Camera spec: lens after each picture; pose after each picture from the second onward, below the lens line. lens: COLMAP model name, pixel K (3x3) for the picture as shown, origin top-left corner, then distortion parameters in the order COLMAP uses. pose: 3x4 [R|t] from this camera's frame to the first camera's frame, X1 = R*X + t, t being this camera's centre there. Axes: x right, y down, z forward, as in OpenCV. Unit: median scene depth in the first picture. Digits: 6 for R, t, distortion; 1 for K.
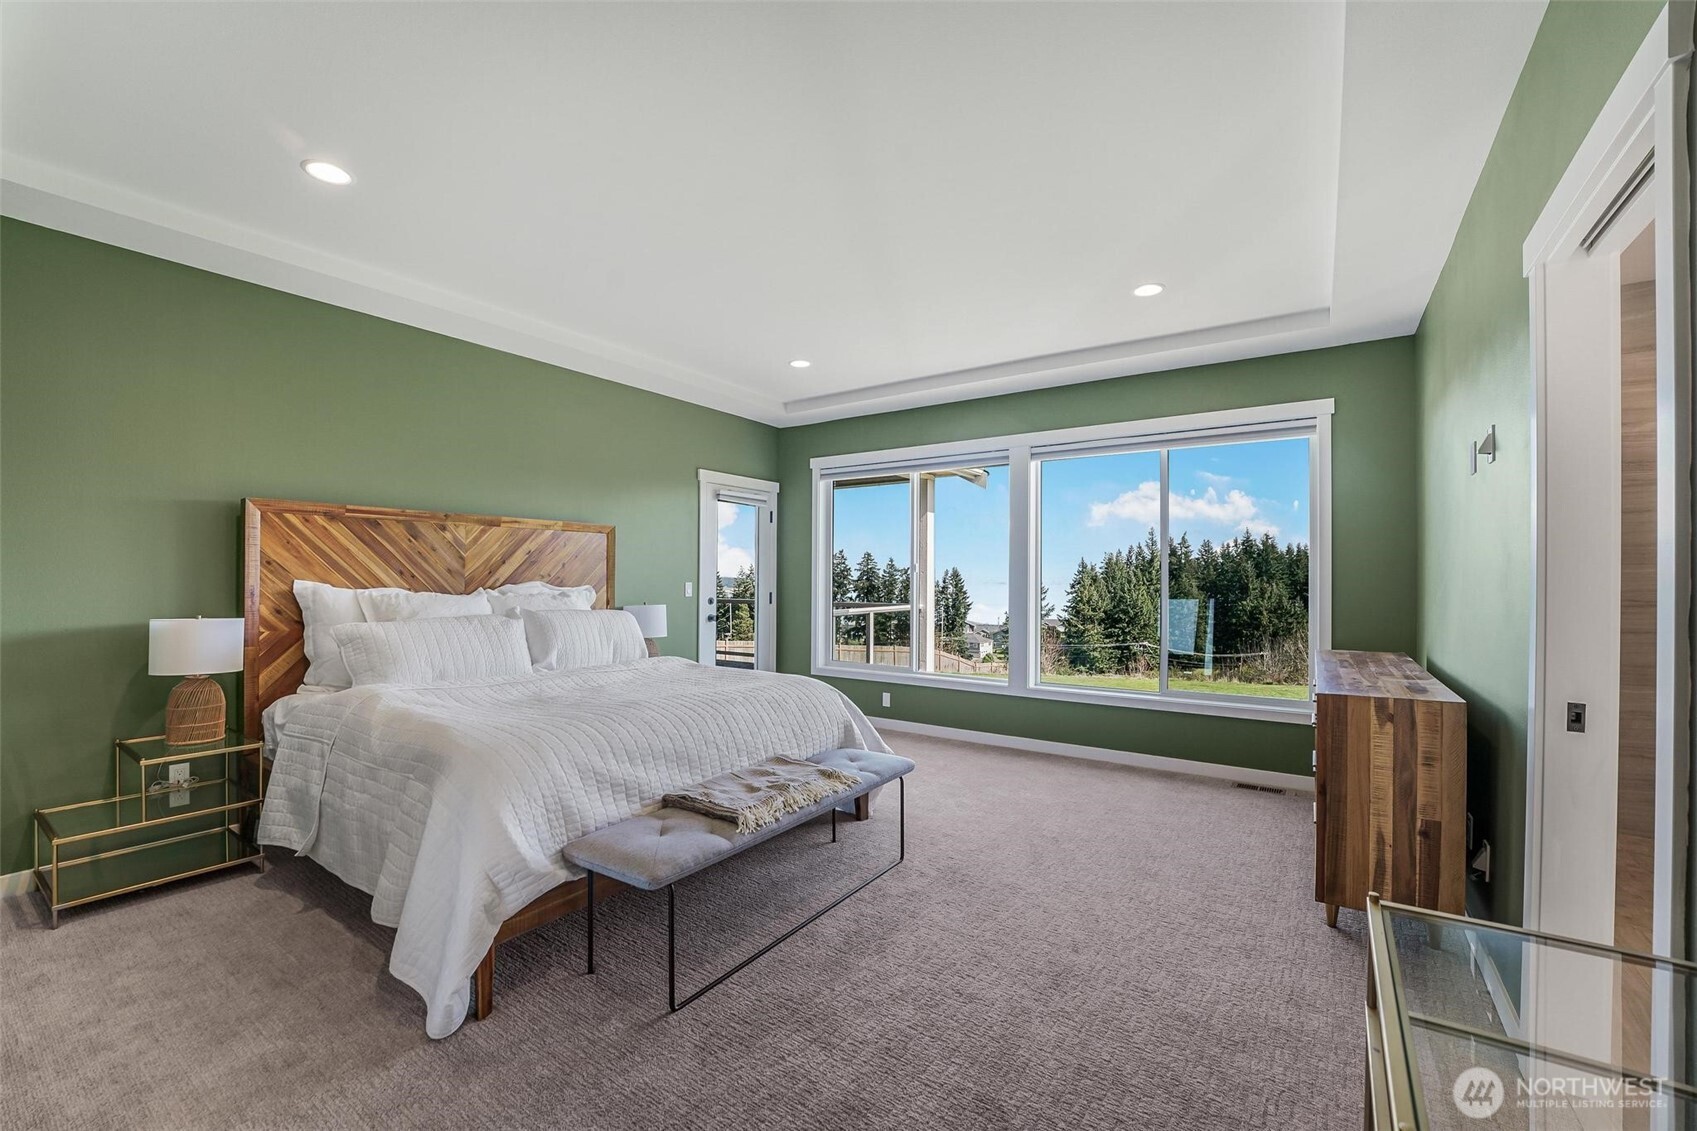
lens RADIAL K [[698.4, 0, 843.5], [0, 698.4, 577.7], [0, 0, 1]] dist [-0.002856, 0.003949]
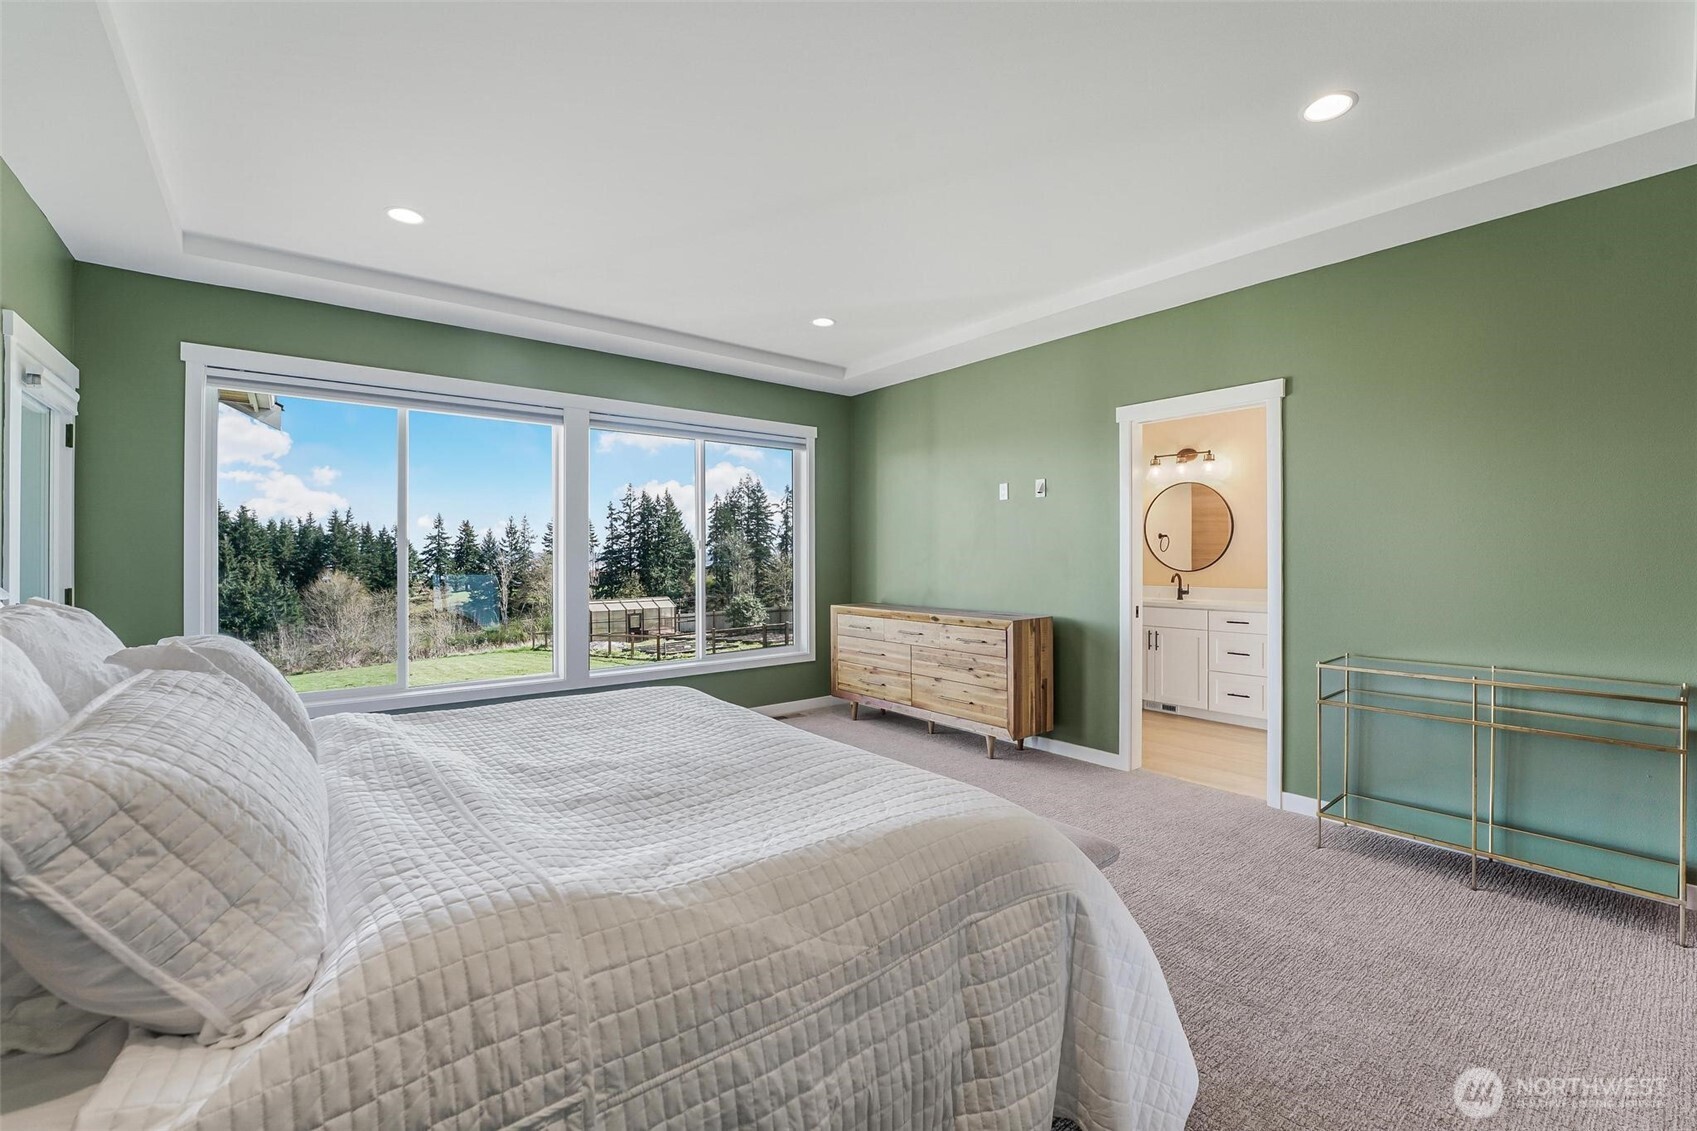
lens RADIAL K [[706.9, 0, 869.1], [0, 706.9, 555.5], [0, 0, 1]] dist [-0.022102, 0.000092]
pose [[0.273279, -0.005040, 0.961922, -0.320541], [0.004706, 0.999981, 0.003903, -0.001765], [-0.961923, 0.003461, 0.273297, 0.252868]]
